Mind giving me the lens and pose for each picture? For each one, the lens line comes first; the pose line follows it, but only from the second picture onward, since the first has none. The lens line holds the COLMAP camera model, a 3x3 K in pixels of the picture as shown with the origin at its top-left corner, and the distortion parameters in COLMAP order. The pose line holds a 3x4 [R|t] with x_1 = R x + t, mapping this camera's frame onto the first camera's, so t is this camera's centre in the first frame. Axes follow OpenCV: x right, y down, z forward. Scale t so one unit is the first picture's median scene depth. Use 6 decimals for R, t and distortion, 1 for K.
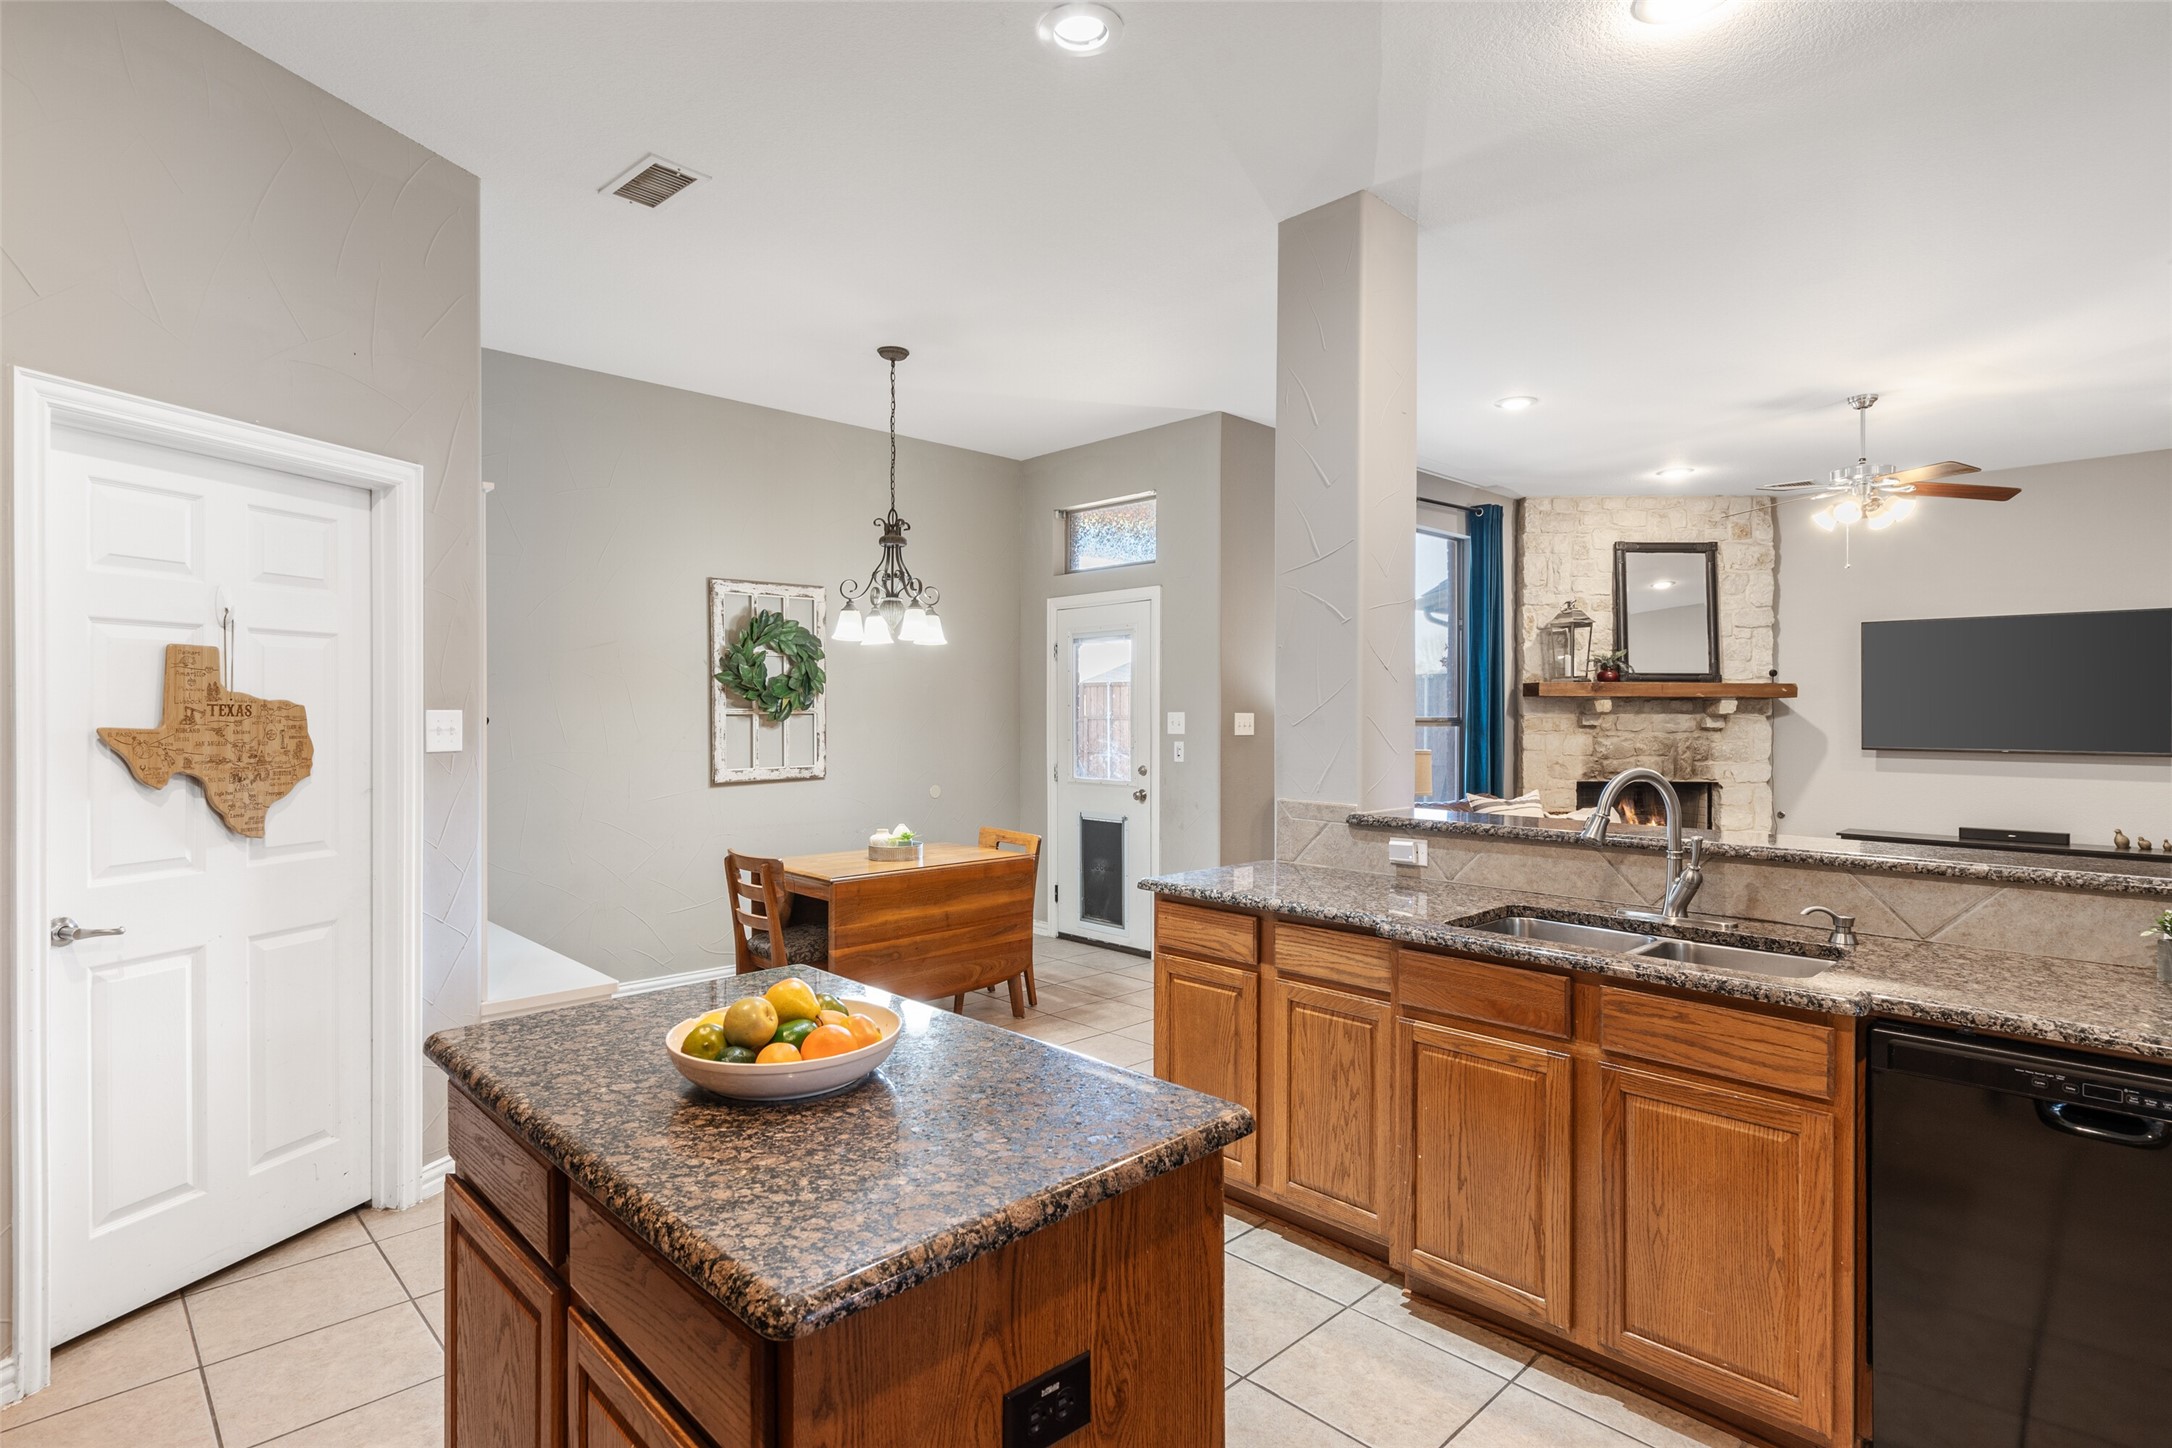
lens RADIAL K [[1093.3, 0, 1094.7], [0, 1093.3, 714.1], [0, 0, 1]] dist [0.000228, 0.000721]
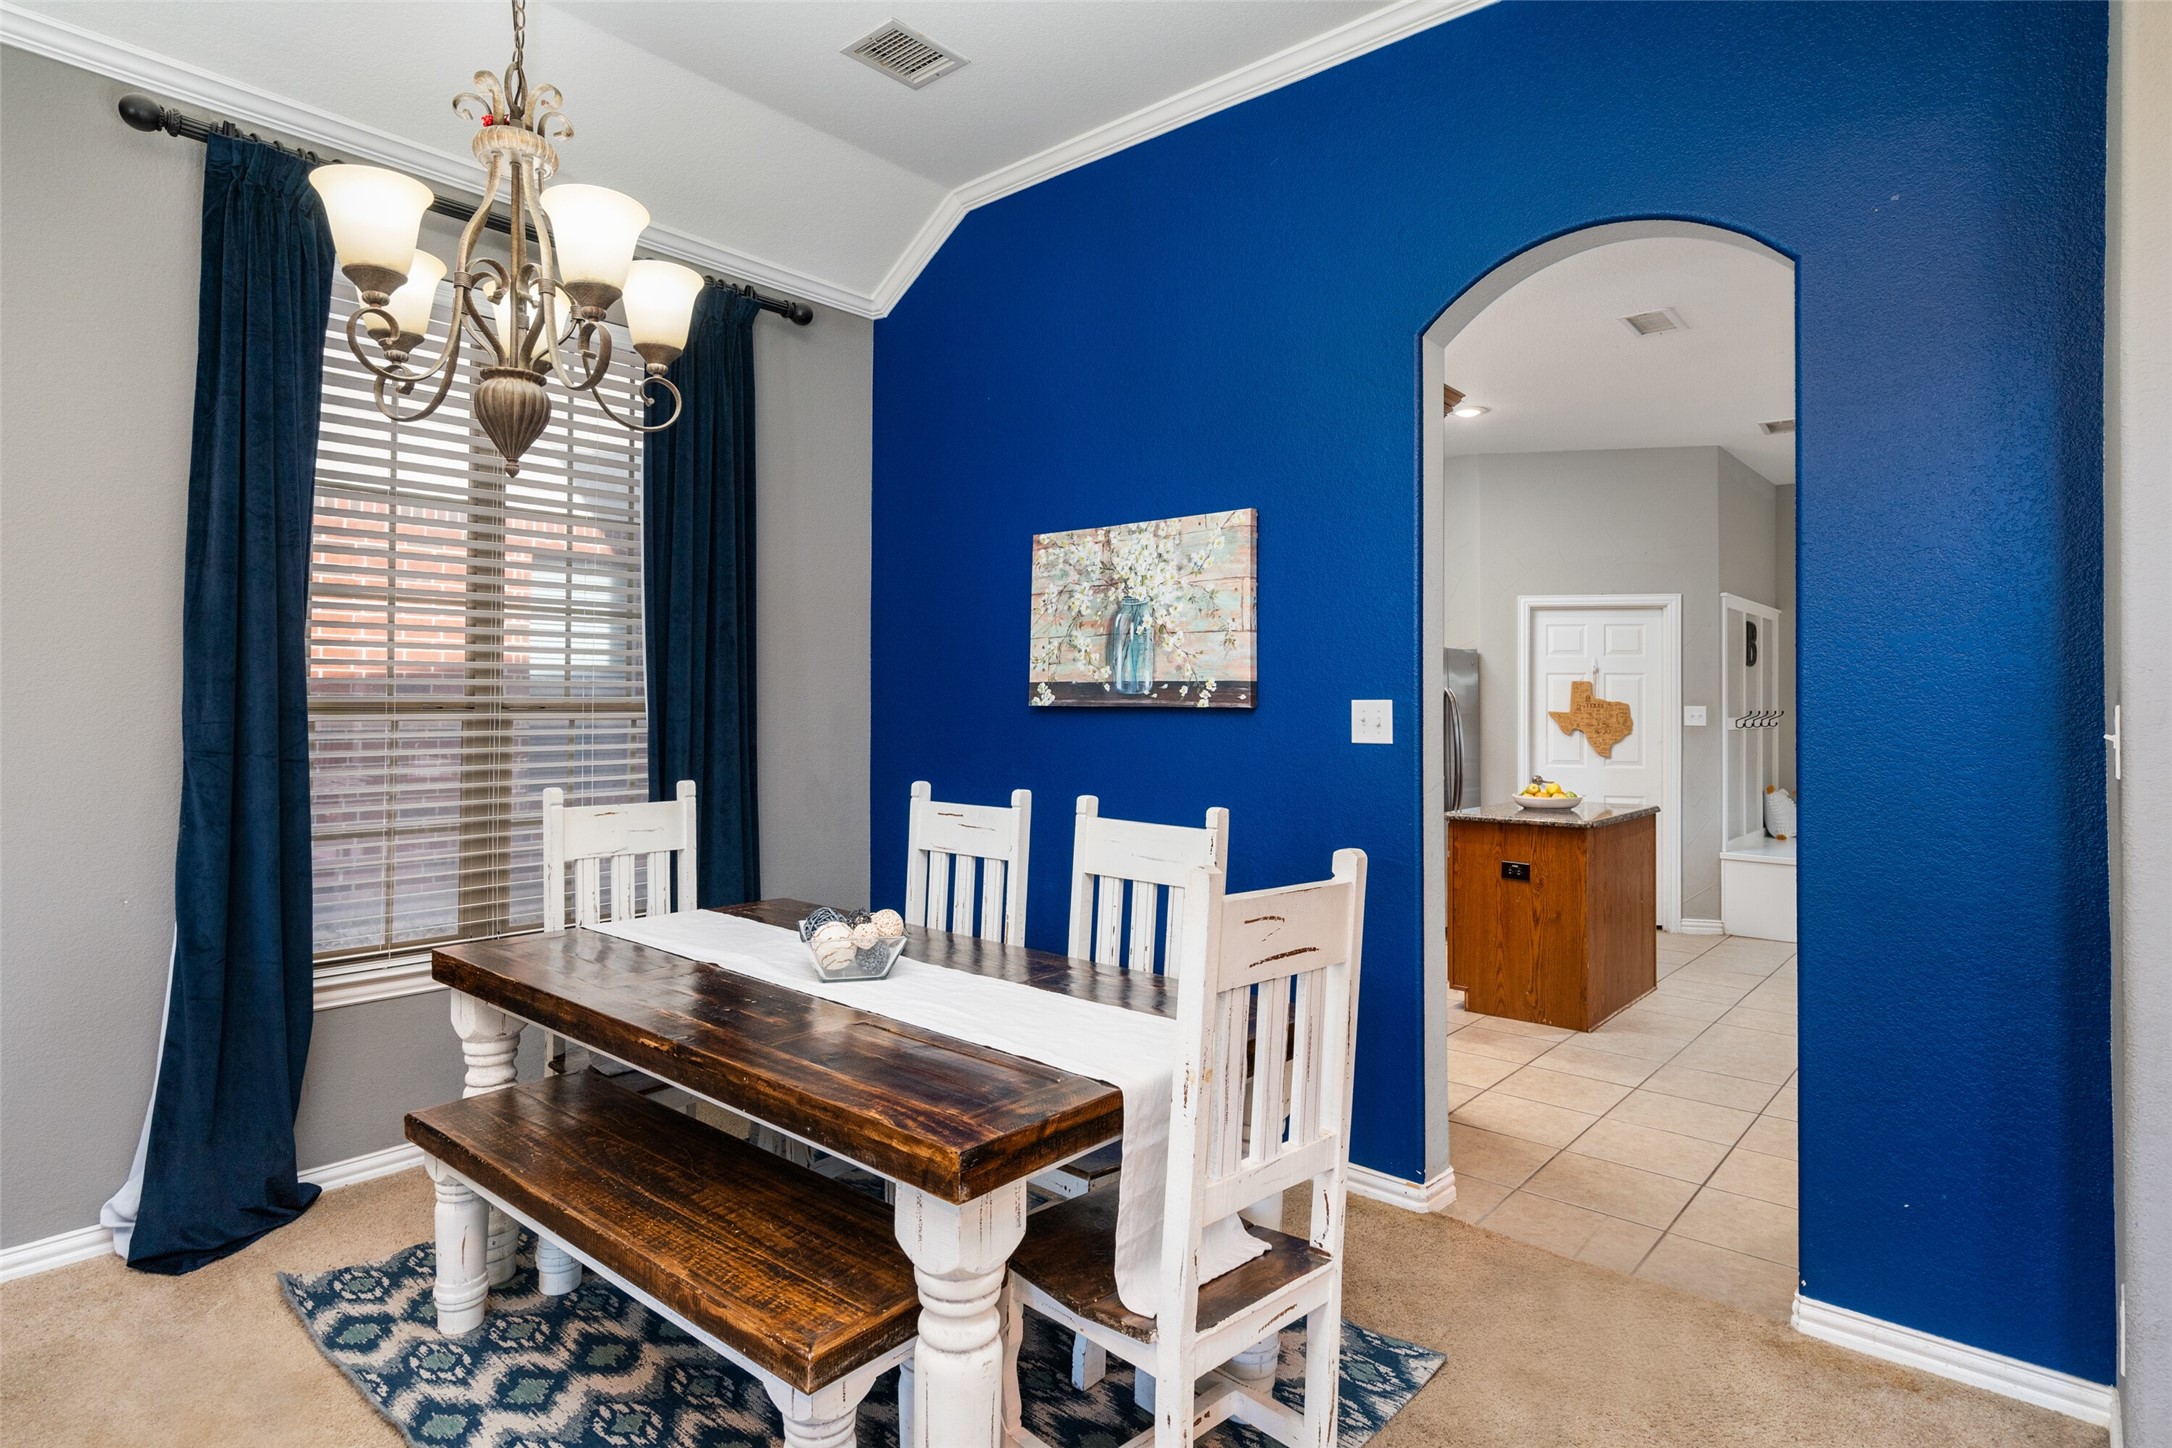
lens RADIAL K [[1142.2, 0, 1085.6], [0, 1142.2, 695.4], [0, 0, 1]] dist [-0.001976, -0.000250]
pose [[0.093426, -0.005476, -0.995611, 0.805635], [-0.009905, 0.999930, -0.006429, 0.000458], [0.995577, 0.010462, 0.093365, -0.205338]]
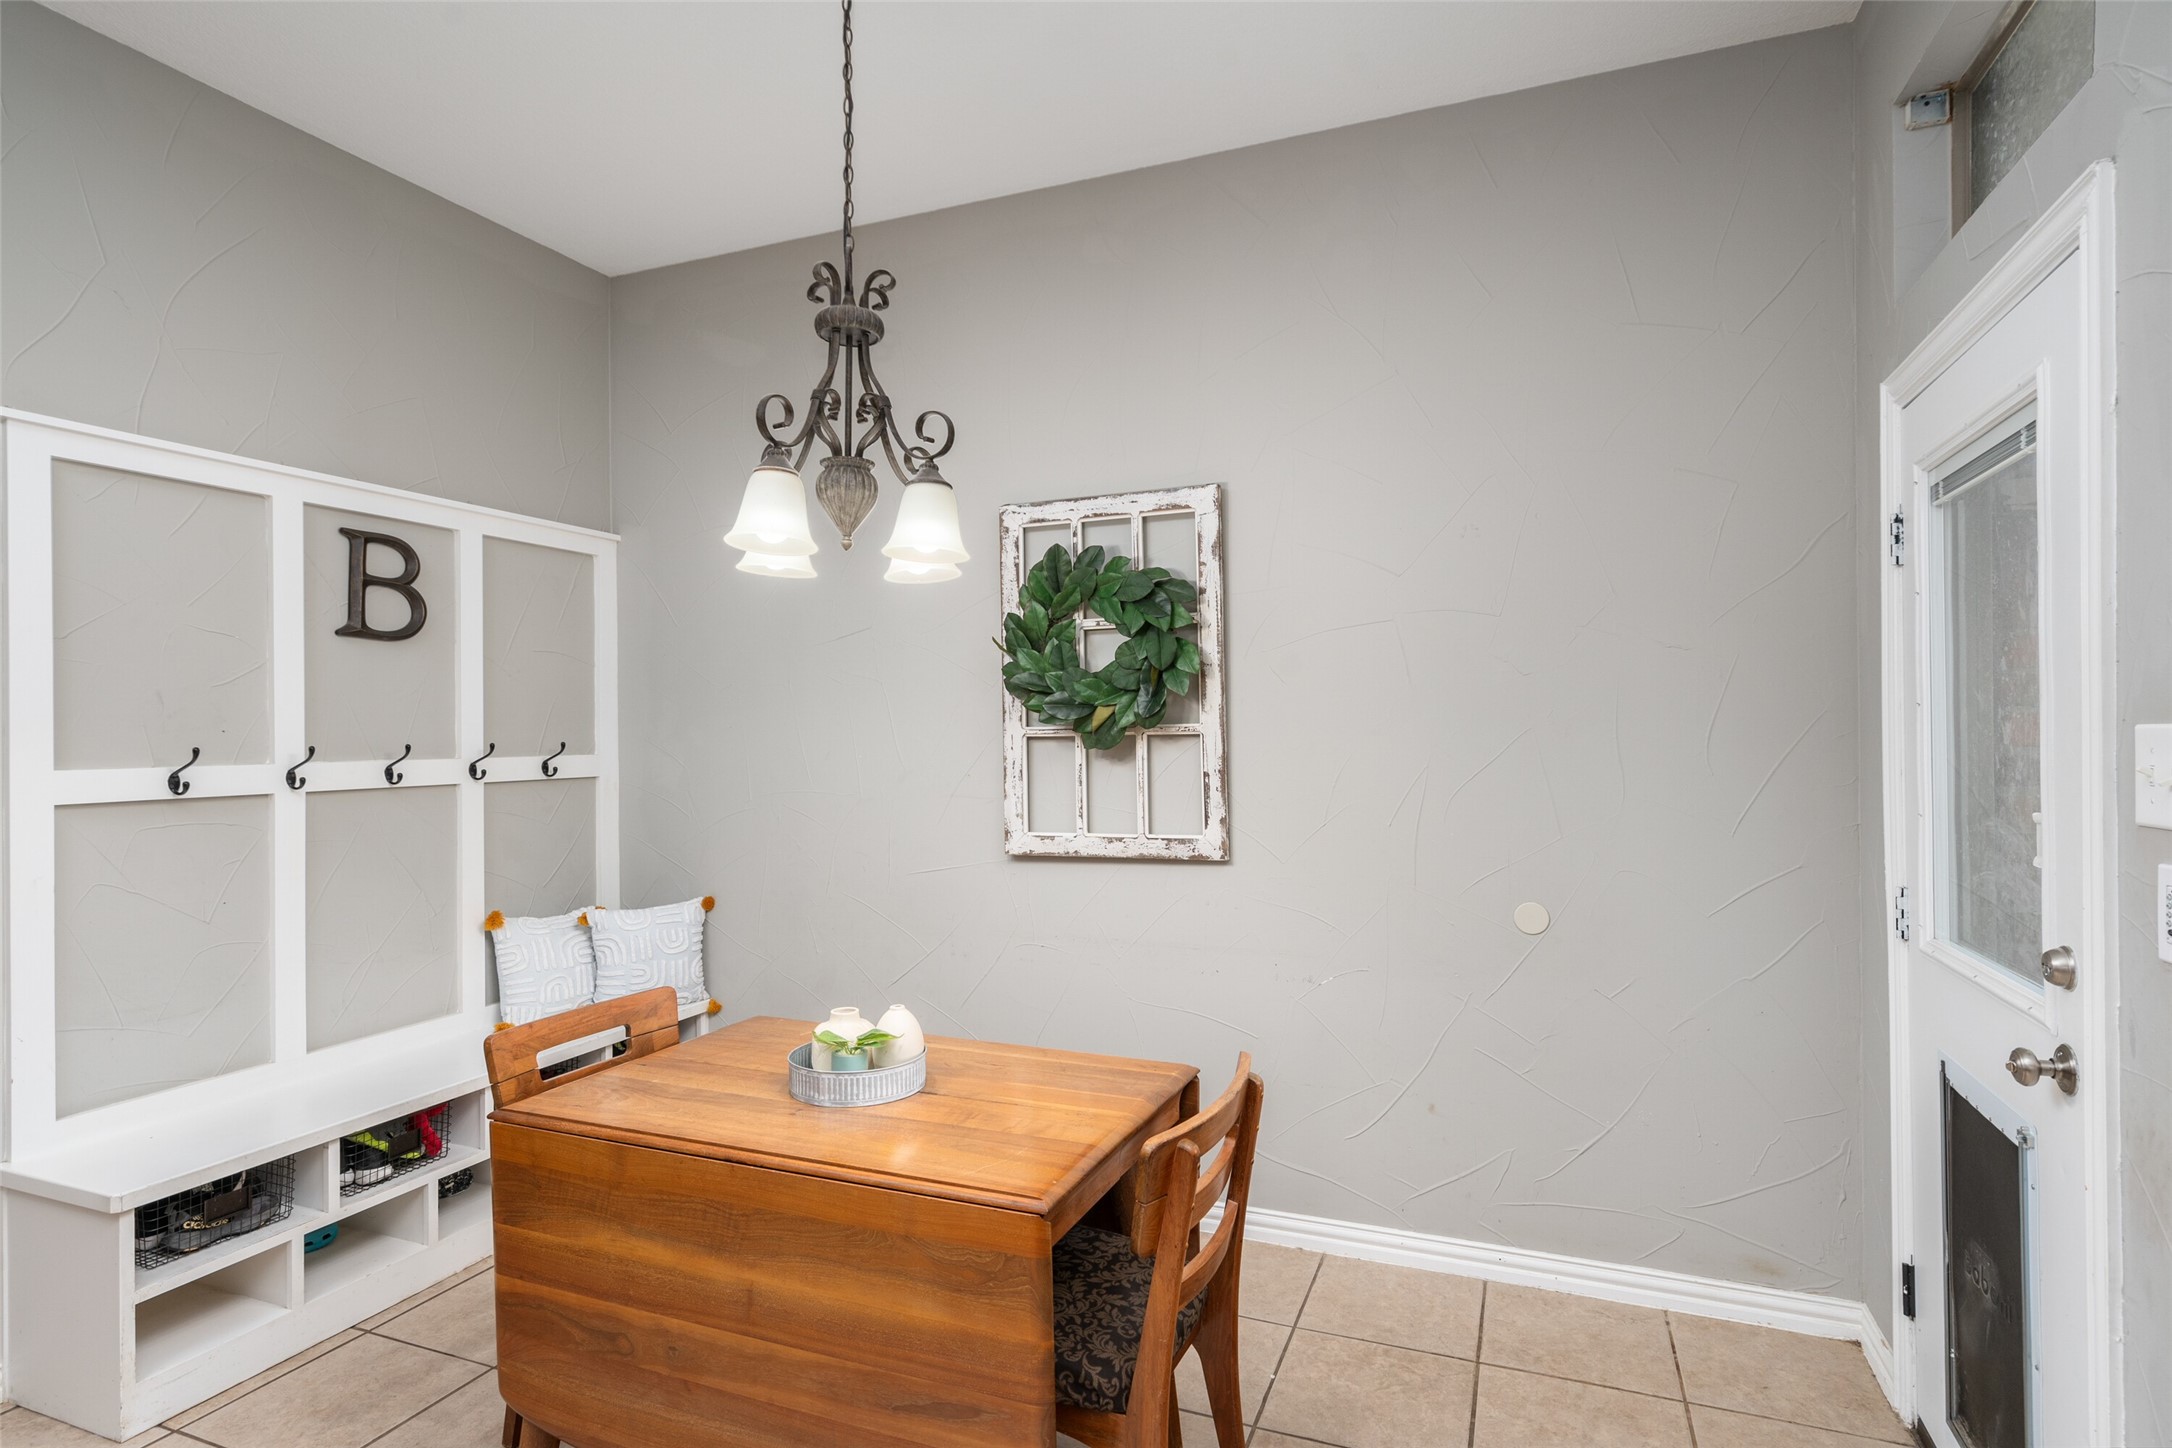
lens RADIAL K [[1133.7, 0, 1086.0], [0, 1133.7, 724.0], [0, 0, 1]] dist [0.043647, 0.000042]
pose [[0.406505, -0.005498, -0.913632, 0.213705], [0.006478, 0.999974, -0.003136, -0.004536], [0.913625, -0.004644, 0.406531, 0.753346]]
